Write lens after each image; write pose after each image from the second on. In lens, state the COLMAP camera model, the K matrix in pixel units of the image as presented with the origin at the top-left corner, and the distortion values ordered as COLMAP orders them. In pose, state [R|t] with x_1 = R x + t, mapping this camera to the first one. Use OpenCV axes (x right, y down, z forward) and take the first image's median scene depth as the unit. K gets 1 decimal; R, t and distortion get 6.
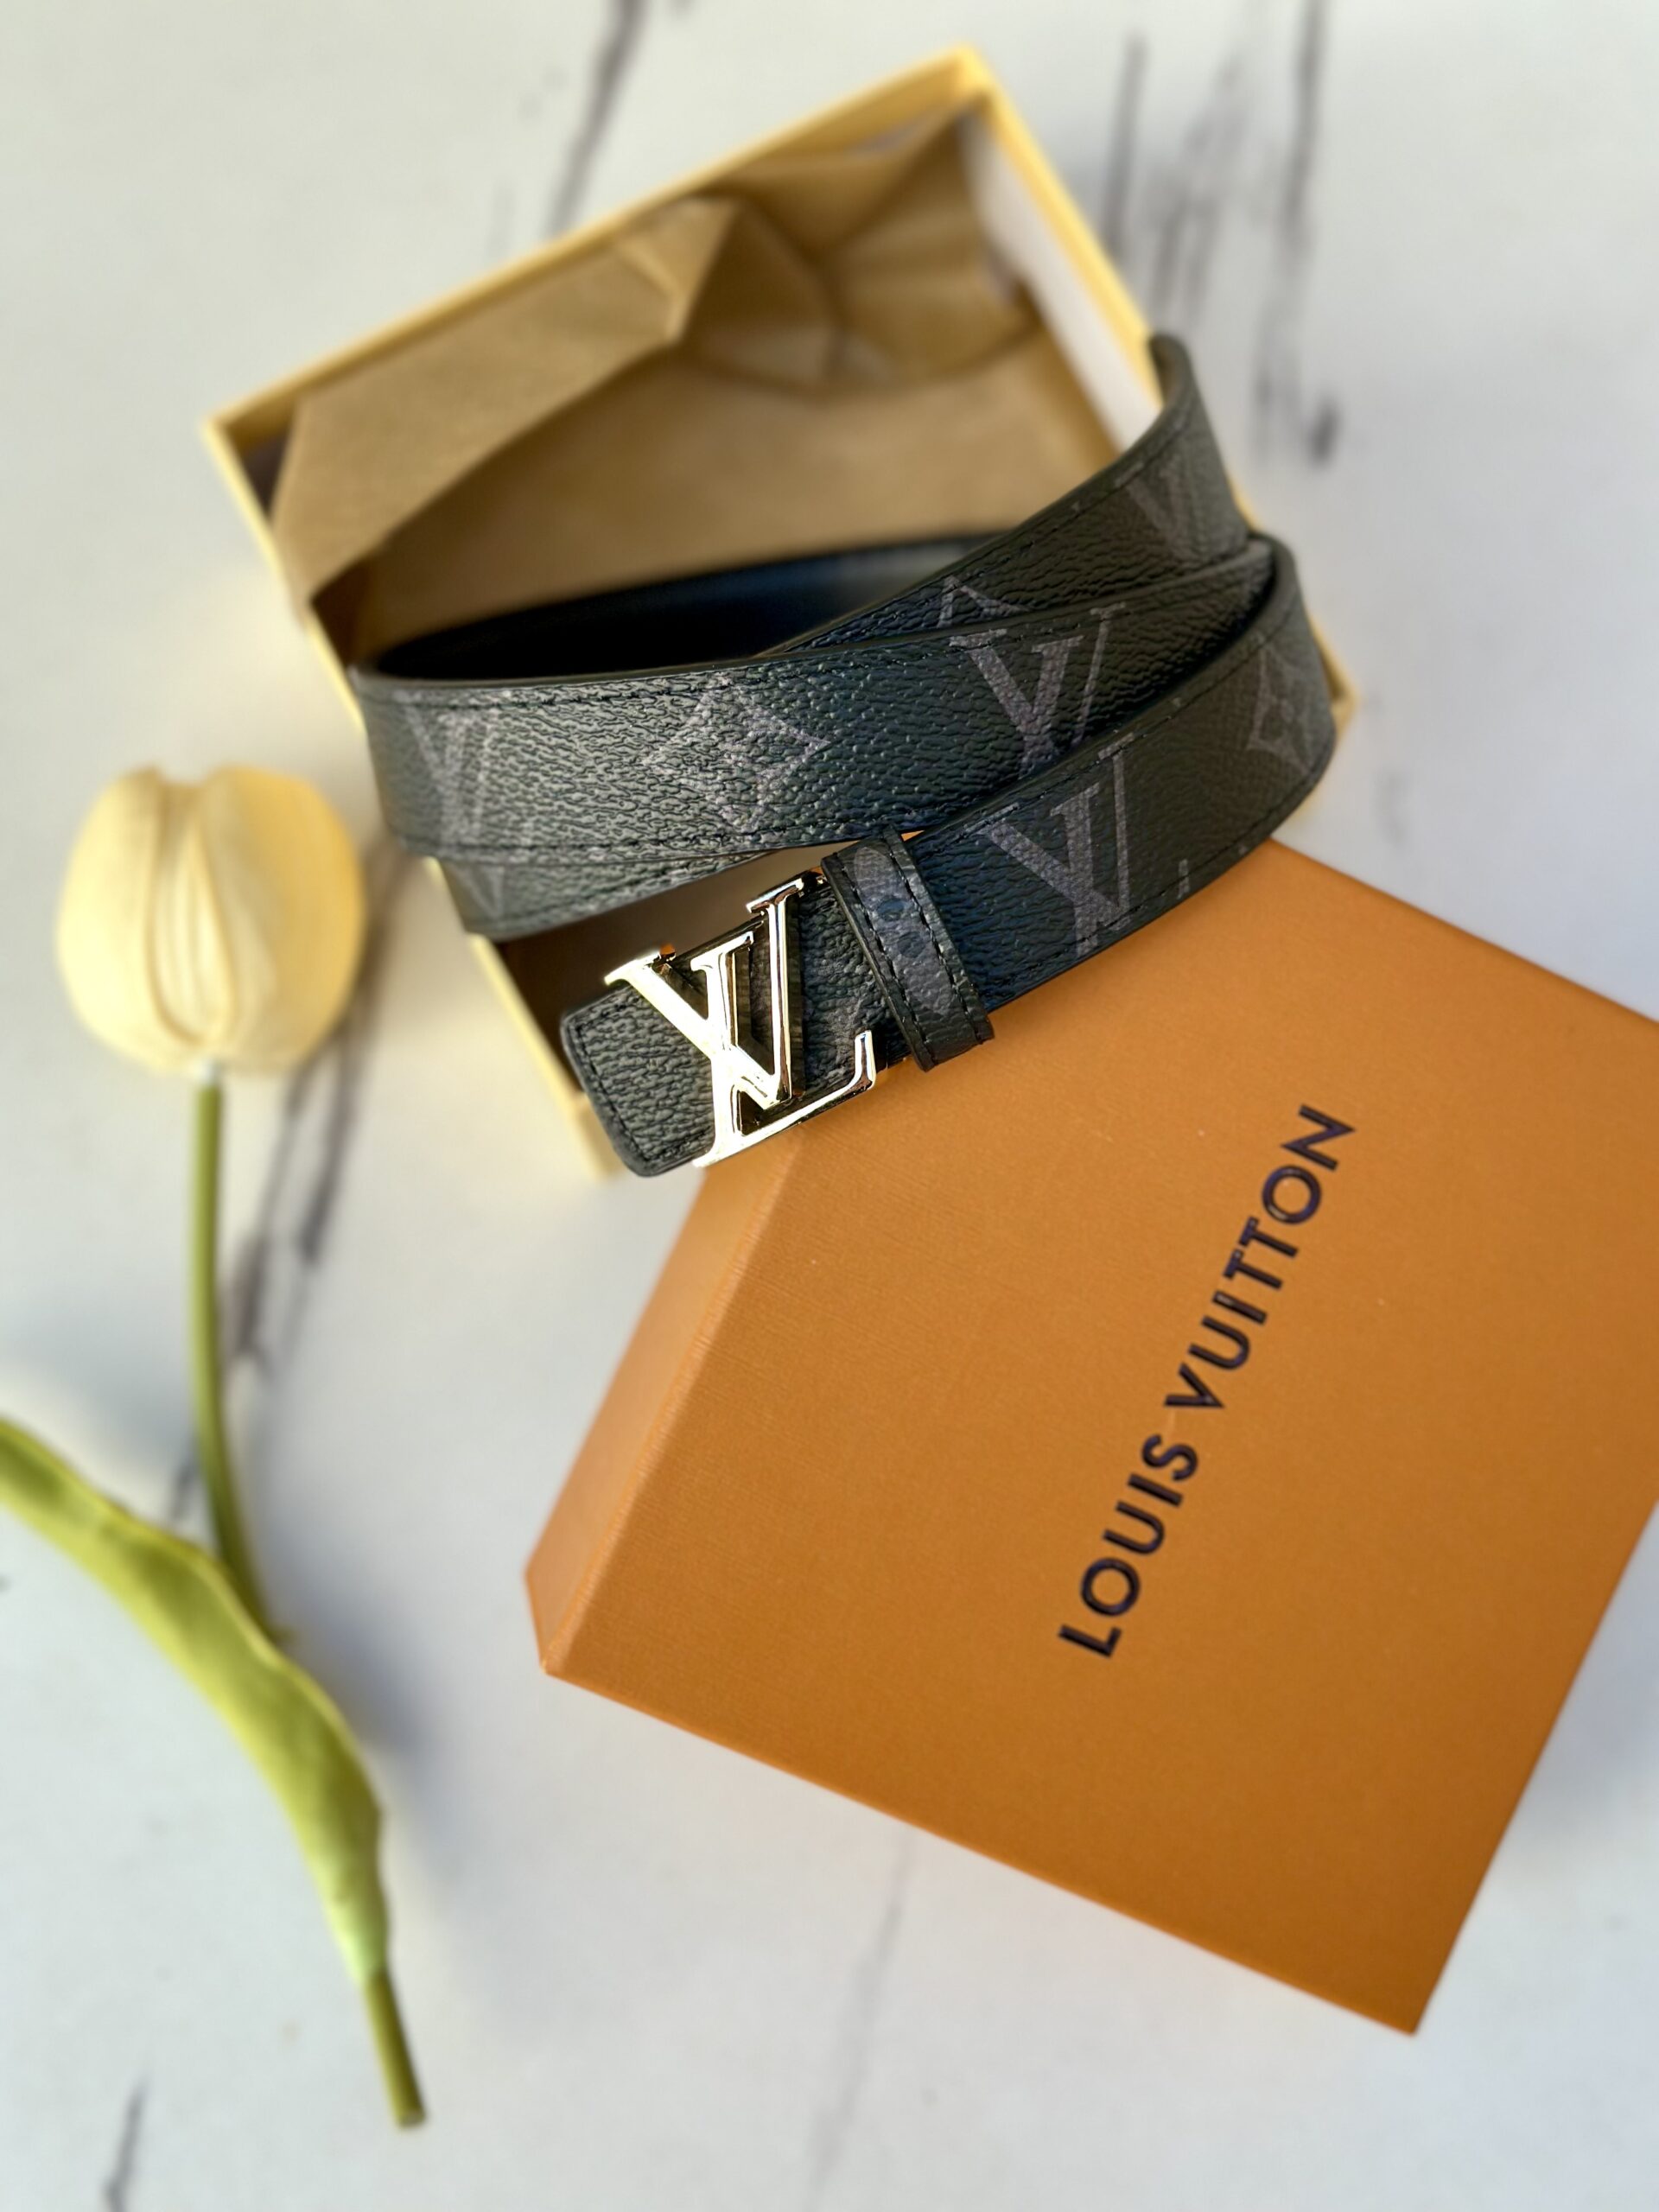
lens RADIAL K [[3194.0, 0, 838.3], [0, 3194.0, 1107.5], [0, 0, 1]] dist [0.146291, -0.199843]
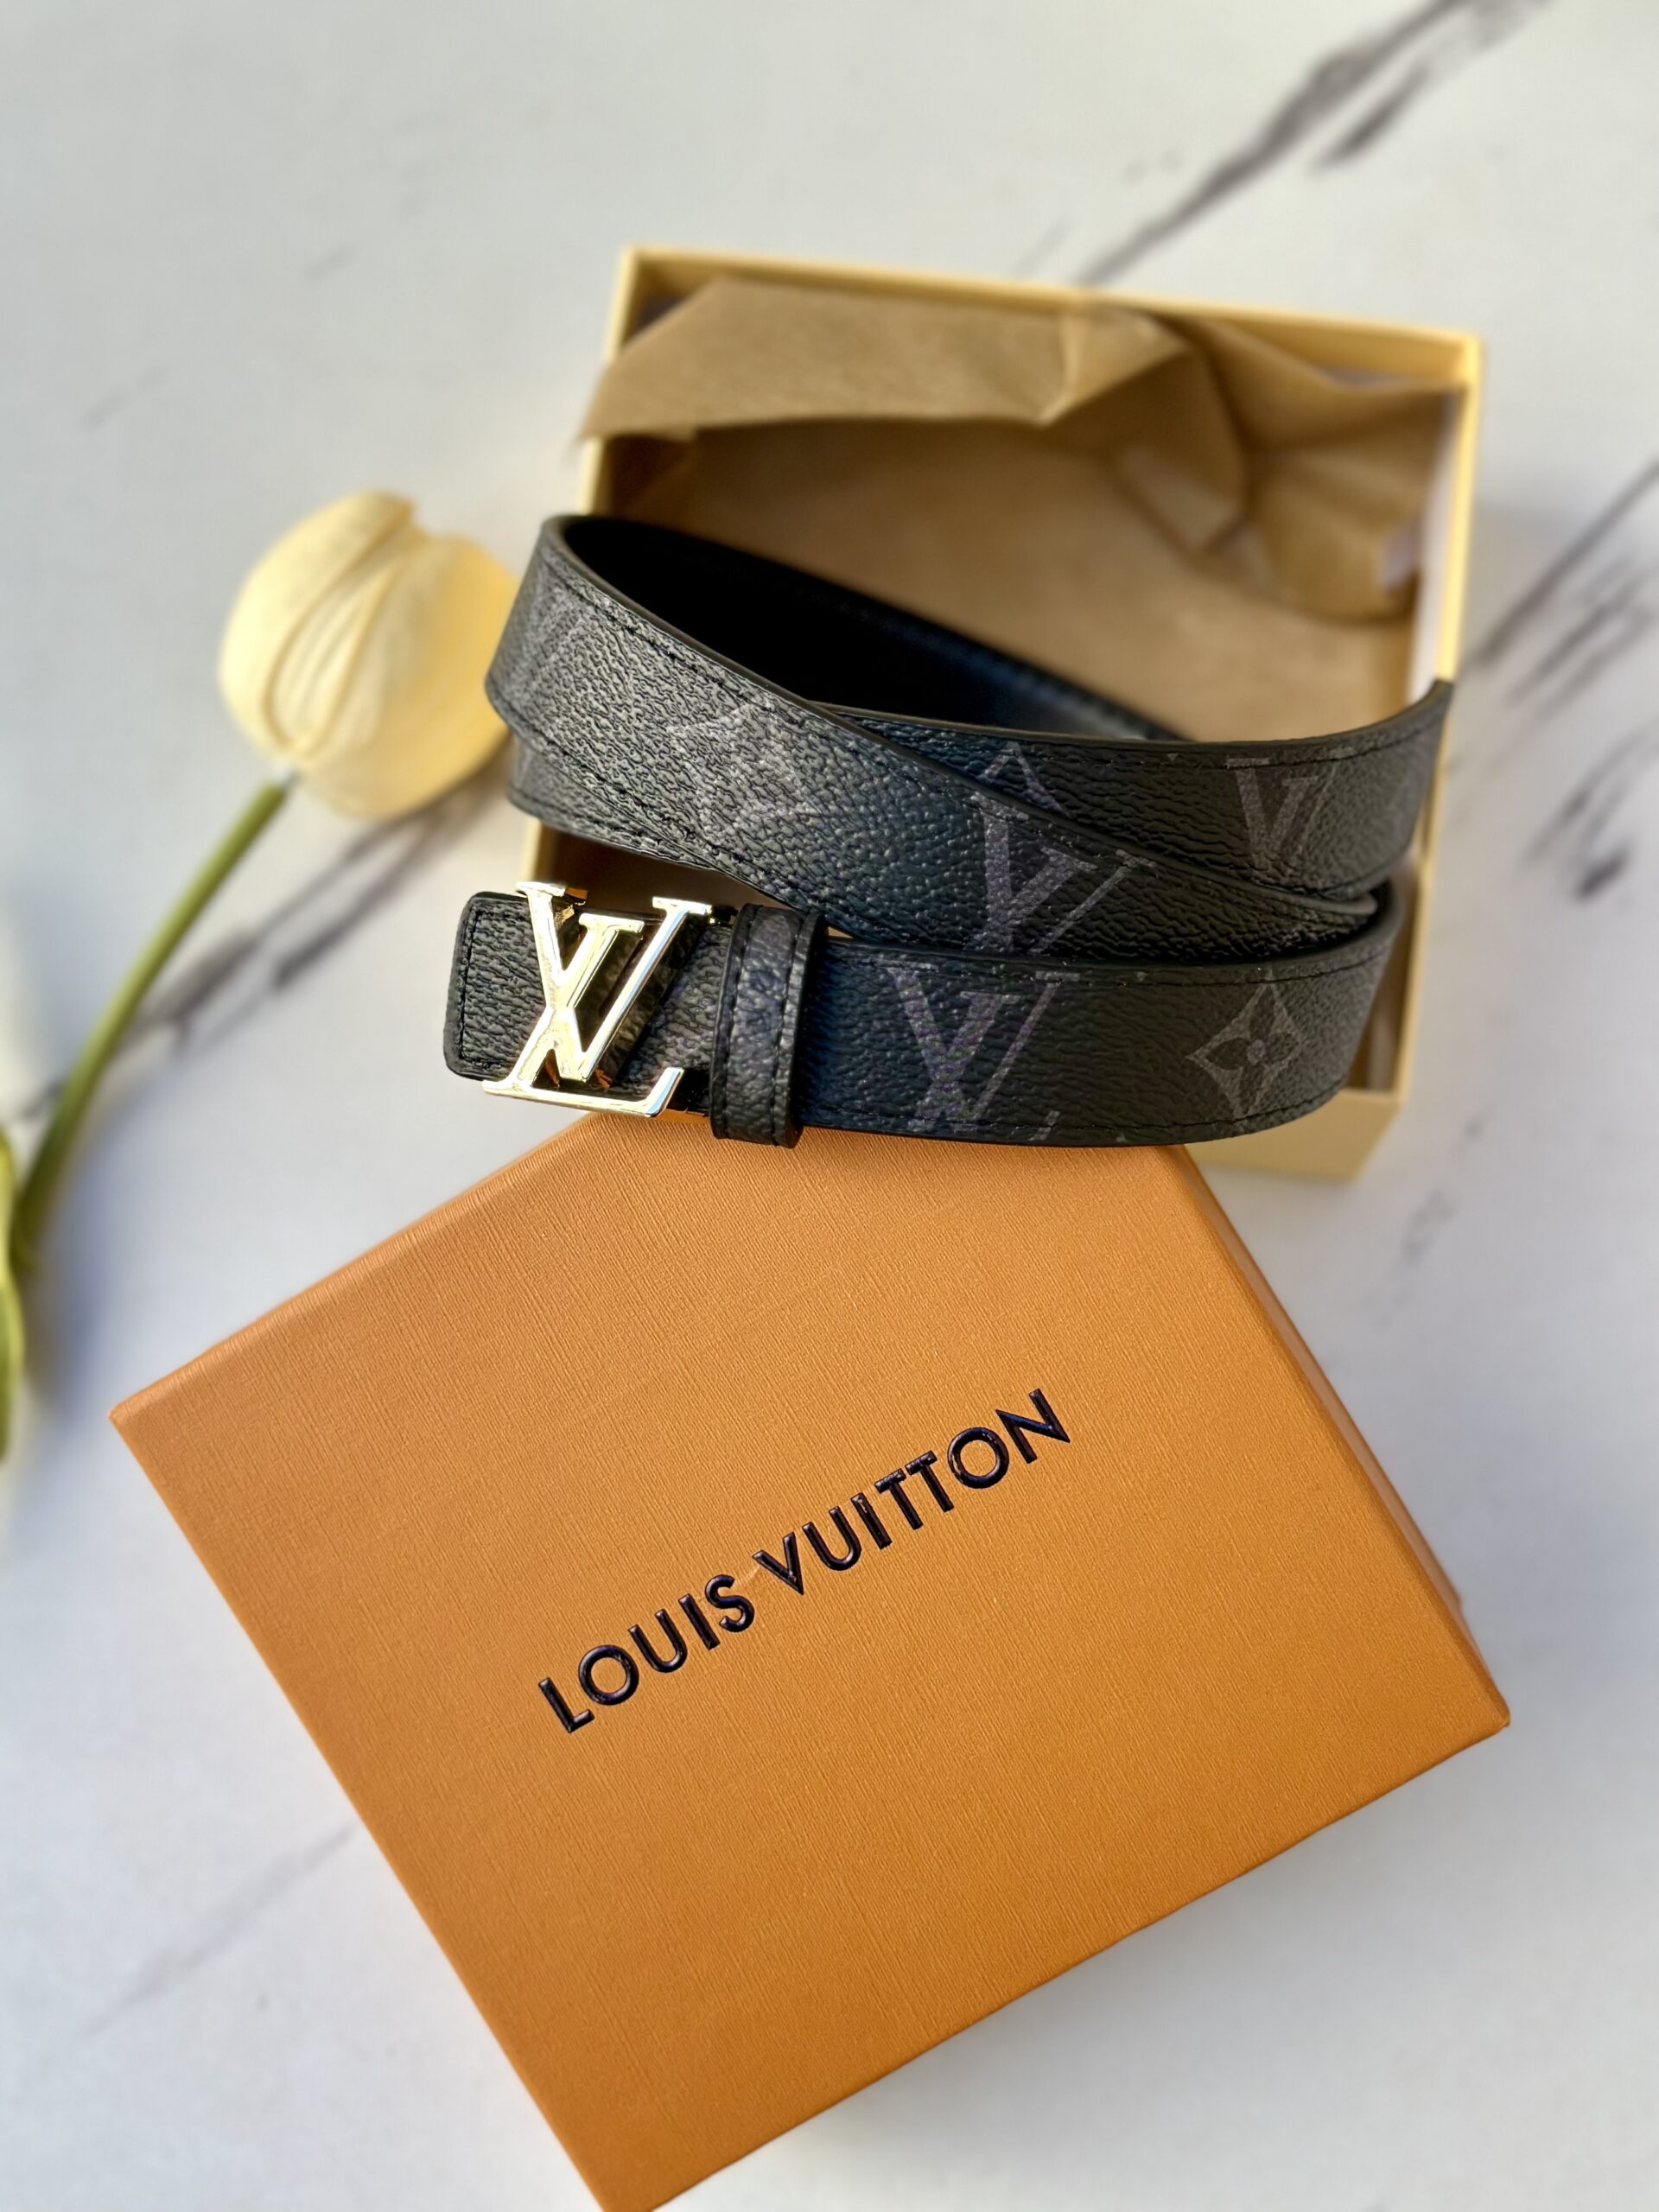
lens RADIAL K [[3194.0, 0, 838.3], [0, 3194.0, 1107.5], [0, 0, 1]] dist [0.146291, -0.199843]
pose [[0.812251, 0.564489, -0.146973, 0.195909], [-0.565727, 0.823748, 0.037311, -0.076219], [0.142130, 0.052841, 0.988437, 0.013671]]
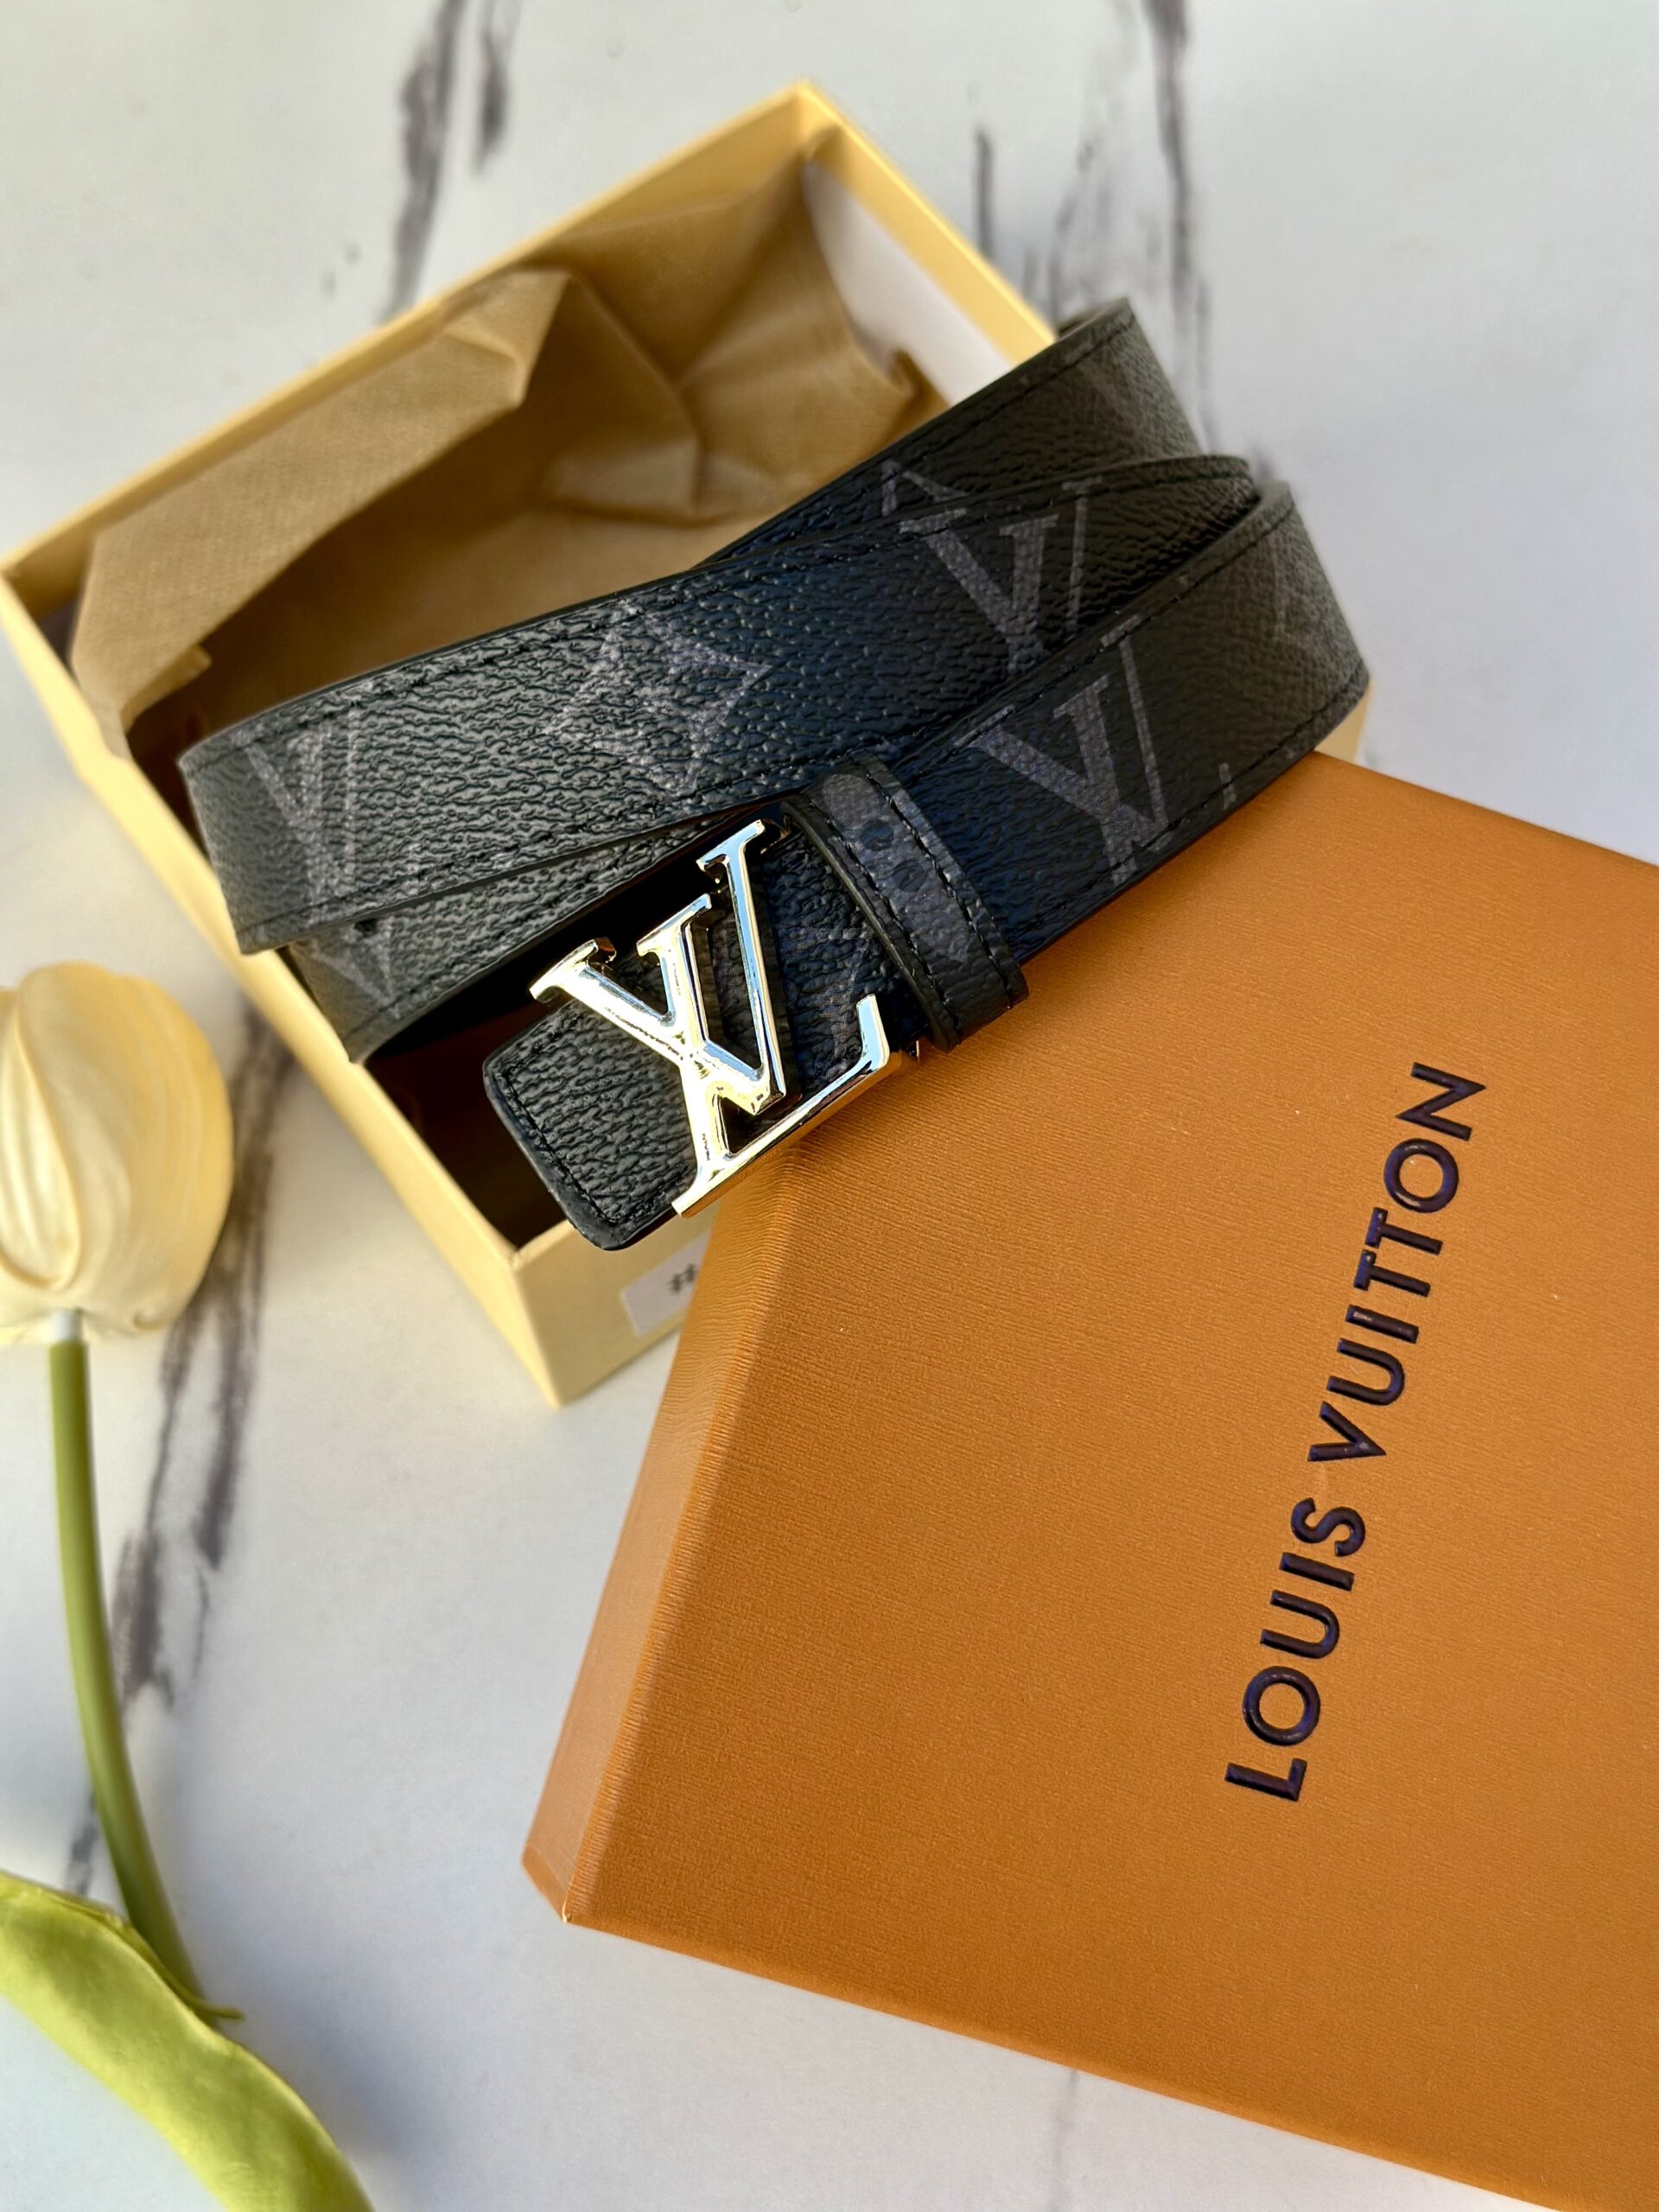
lens RADIAL K [[3194.0, 0, 838.3], [0, 3194.0, 1107.5], [0, 0, 1]] dist [0.146291, -0.199843]
pose [[0.989446, -0.138080, 0.043929, -0.035796], [0.144013, 0.970603, -0.192850, 0.148061], [-0.016009, 0.197141, 0.980244, 0.222322]]
